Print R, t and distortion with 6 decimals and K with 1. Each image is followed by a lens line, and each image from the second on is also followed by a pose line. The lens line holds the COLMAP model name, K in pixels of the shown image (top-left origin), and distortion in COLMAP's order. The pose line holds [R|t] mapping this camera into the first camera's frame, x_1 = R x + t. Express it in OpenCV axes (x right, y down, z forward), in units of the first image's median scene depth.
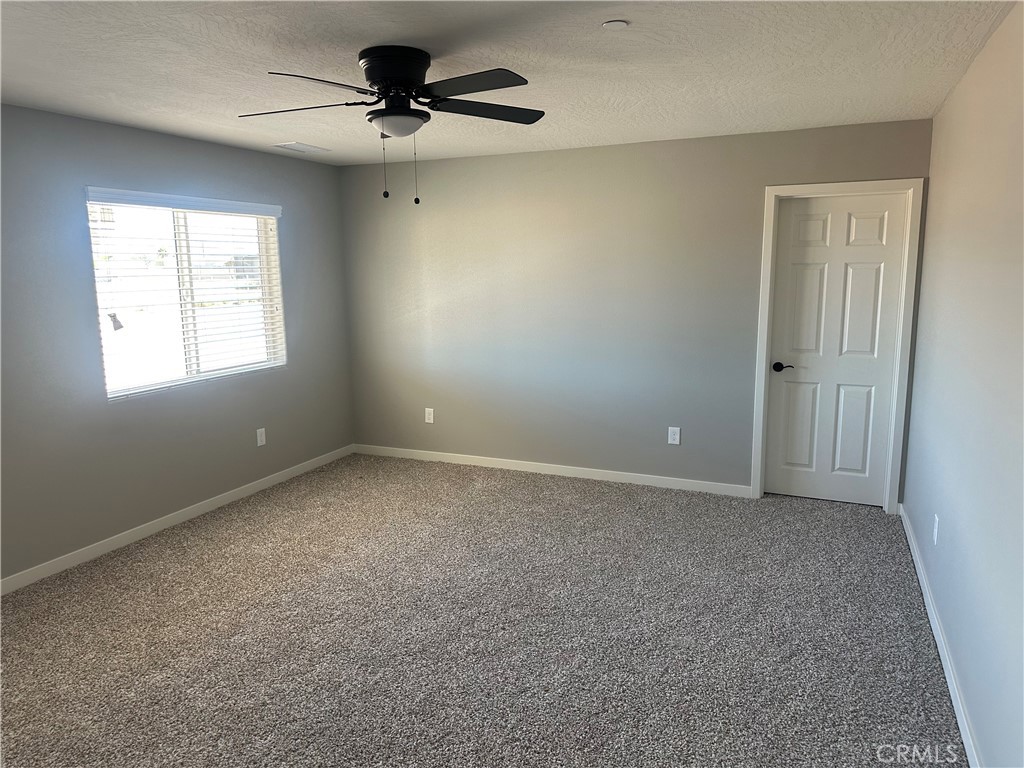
lens RADIAL K [[706.0, 0, 509.6], [0, 706.0, 384.0], [0, 0, 1]] dist [0.032409, 0.000015]
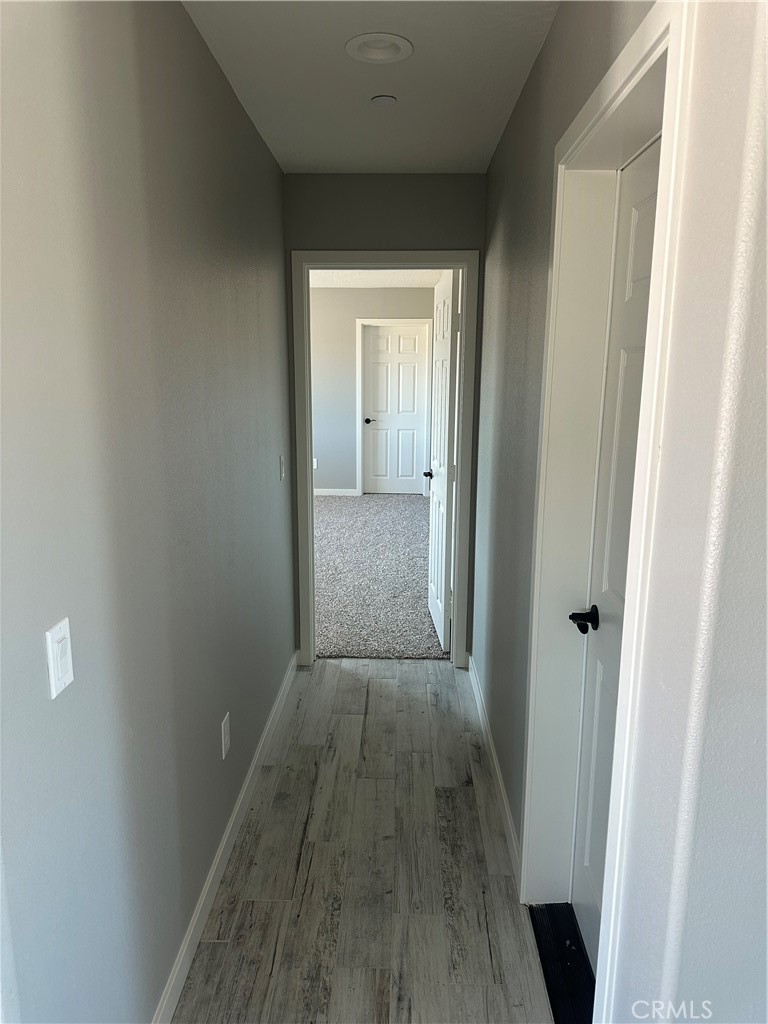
lens RADIAL K [[706.0, 0, 385.0], [0, 706.0, 512.5], [0, 0, 1]] dist [0.032409, 0.000015]
pose [[0.921153, -0.063022, 0.384064, -0.282469], [0.047171, 0.997606, 0.050564, 0.119988], [-0.386332, -0.028460, 0.921921, -0.672552]]
